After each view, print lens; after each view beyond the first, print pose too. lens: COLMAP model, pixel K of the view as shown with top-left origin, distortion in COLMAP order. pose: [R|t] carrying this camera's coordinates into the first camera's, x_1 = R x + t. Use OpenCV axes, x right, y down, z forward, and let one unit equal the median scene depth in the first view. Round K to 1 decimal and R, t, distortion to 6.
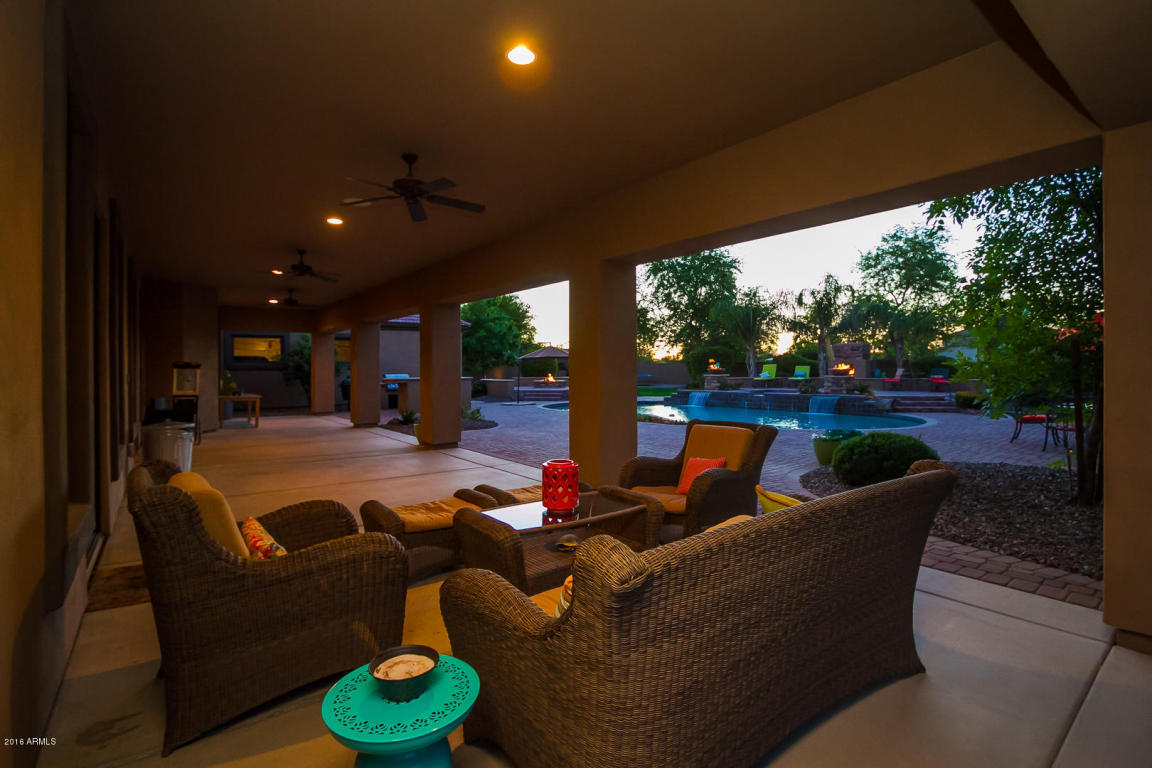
lens RADIAL K [[542.9, 0, 580.0], [0, 542.9, 372.1], [0, 0, 1]] dist [-0.002610, -0.000040]
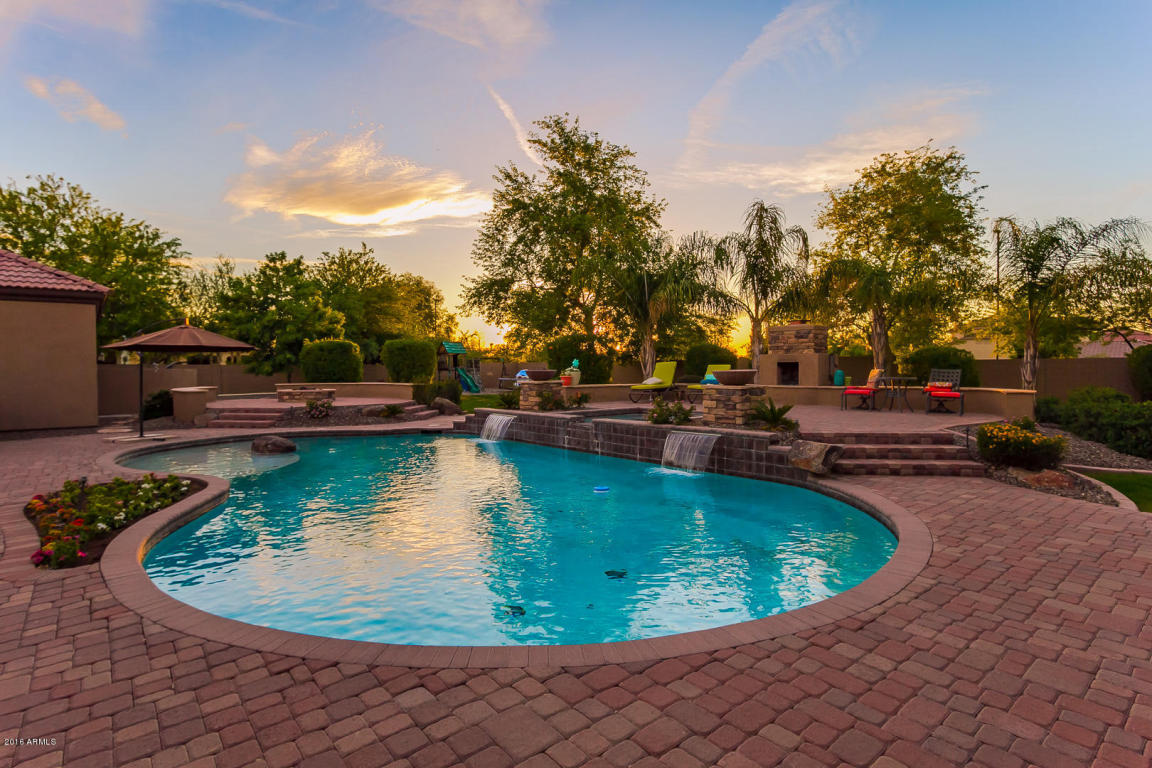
lens RADIAL K [[595.0, 0, 575.4], [0, 595.0, 387.2], [0, 0, 1]] dist [-0.020306, 0.000779]
pose [[0.999705, -0.001479, 0.024231, 0.248432], [0.000889, 0.999704, 0.024319, -0.002957], [-0.024260, -0.024290, 0.999411, 0.371747]]
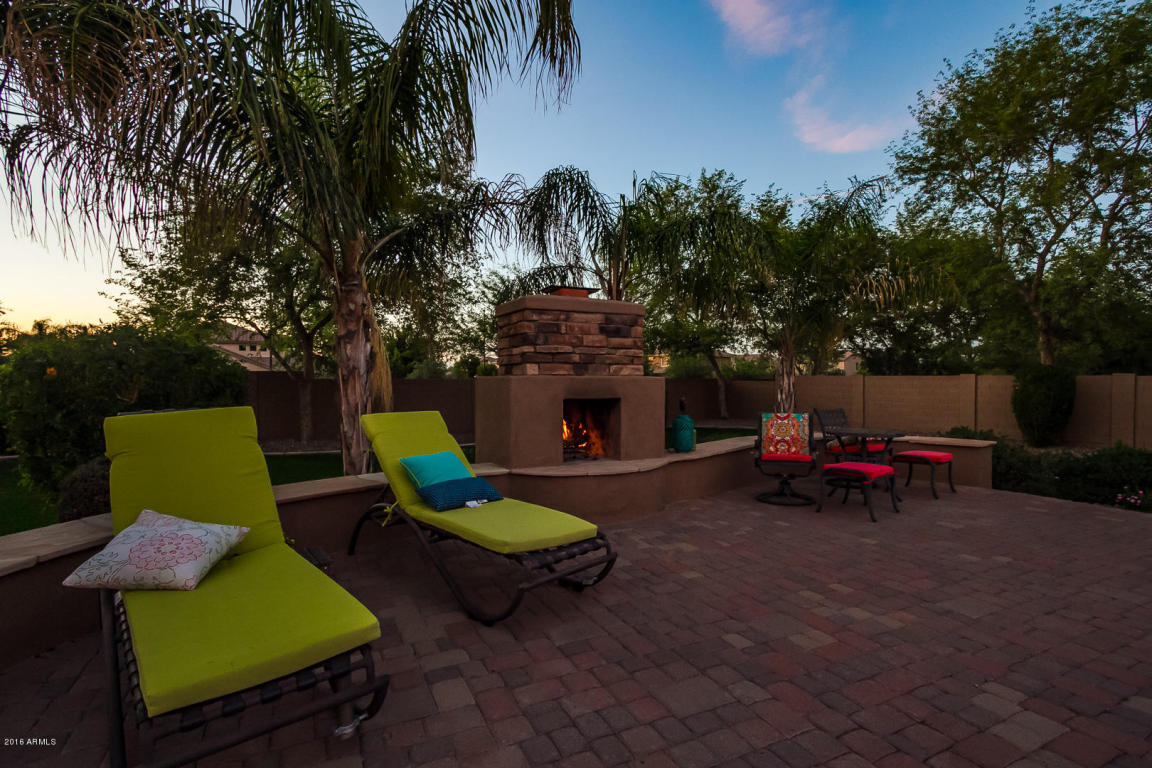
lens RADIAL K [[558.2, 0, 566.0], [0, 558.2, 383.2], [0, 0, 1]] dist [-0.019112, 0.001048]
pose [[0.219853, -0.004647, 0.975522, 0.278054], [0.003602, 0.999986, 0.003951, -0.020774], [-0.975526, 0.002645, 0.219867, 0.957002]]
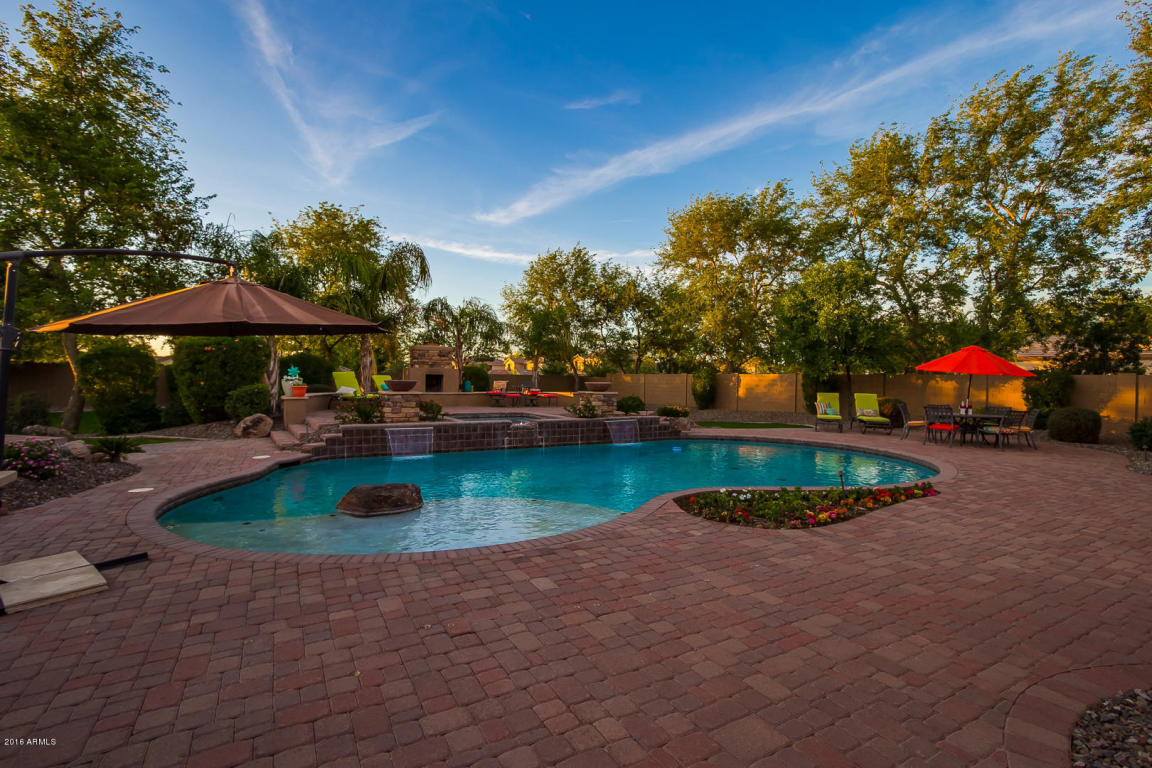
lens RADIAL K [[542.0, 0, 575.7], [0, 542.0, 384.9], [0, 0, 1]] dist [-0.014896, 0.000476]
pose [[0.154597, -0.003651, 0.987971, -0.214874], [-0.006857, 0.999965, 0.004769, -0.004679], [-0.987954, -0.007512, 0.154566, 0.688345]]
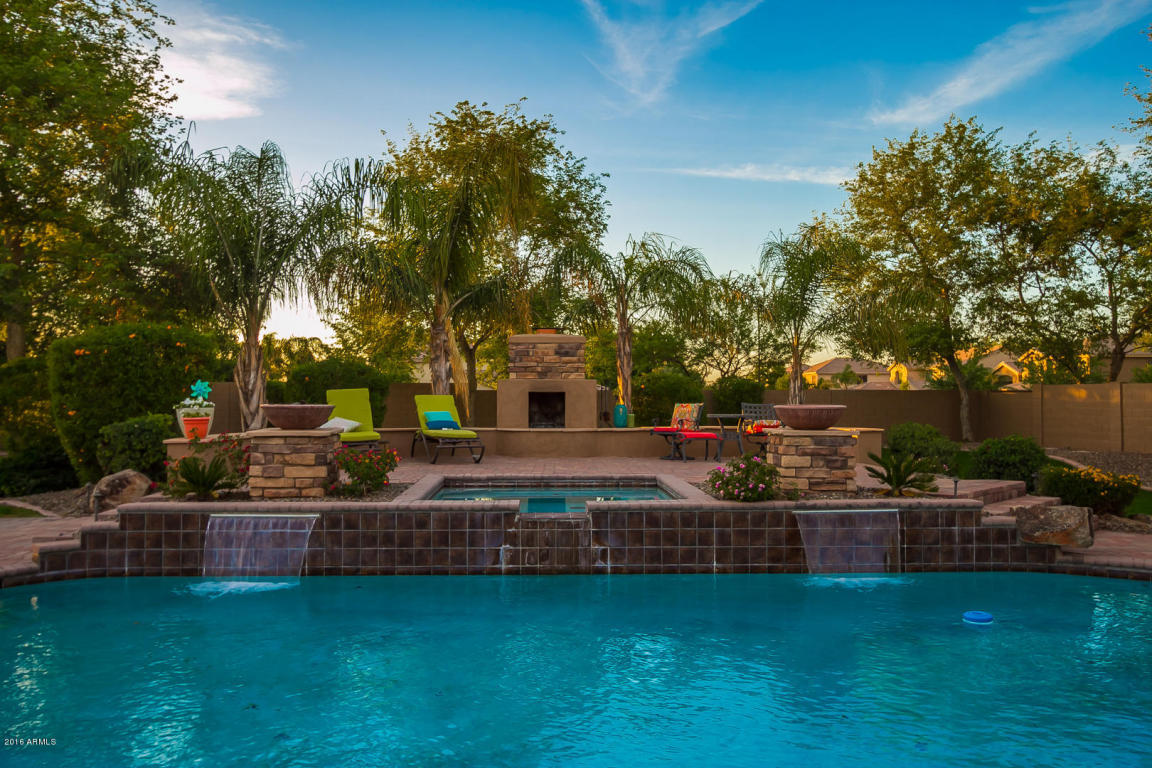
lens RADIAL K [[909.2, 0, 576.0], [0, 909.2, 384.0], [0, 0, 1]] dist [-0.008876, 0.008030]
pose [[0.602378, 0.016658, 0.798037, 0.007802], [0.002936, 0.999729, -0.023085, -0.005037], [-0.798206, 0.016249, 0.602166, 0.606880]]
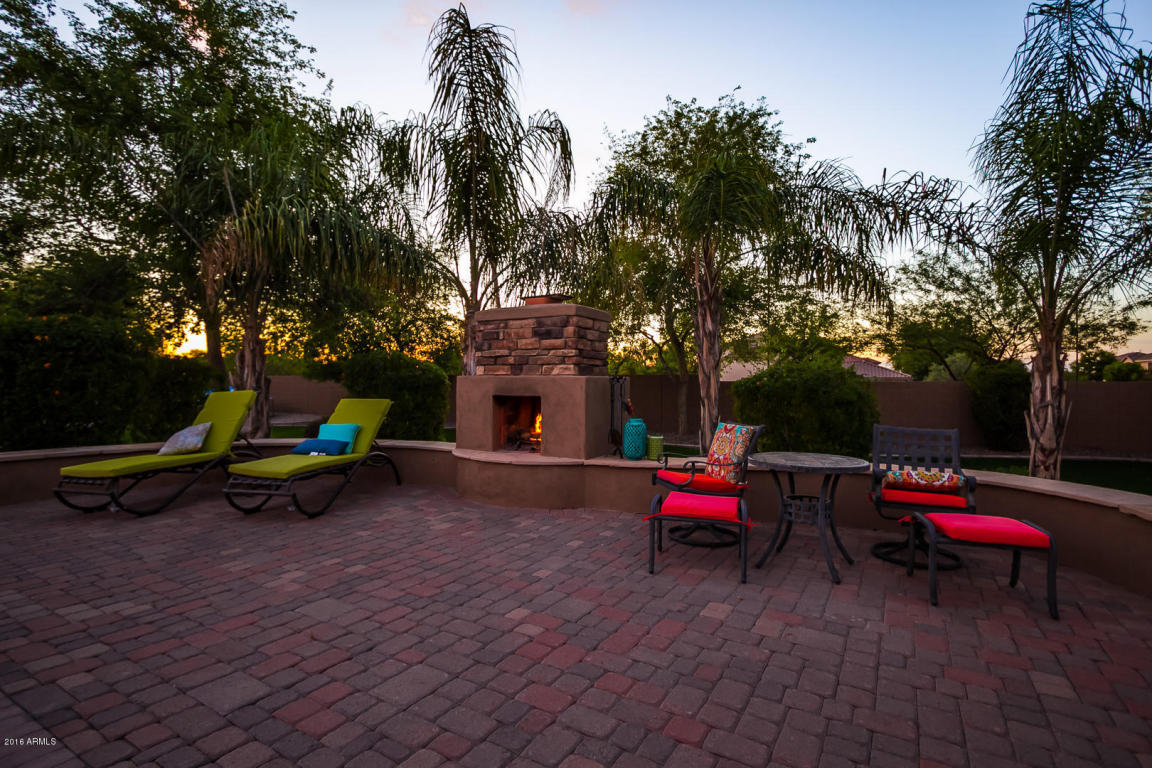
lens RADIAL K [[562.8, 0, 578.1], [0, 562.8, 381.1], [0, 0, 1]] dist [-0.015335, 0.000223]
pose [[0.930548, 0.007272, 0.366097, 0.424721], [-0.005593, 0.999968, -0.005647, -0.019093], [-0.366127, 0.003207, 0.930559, 0.760952]]
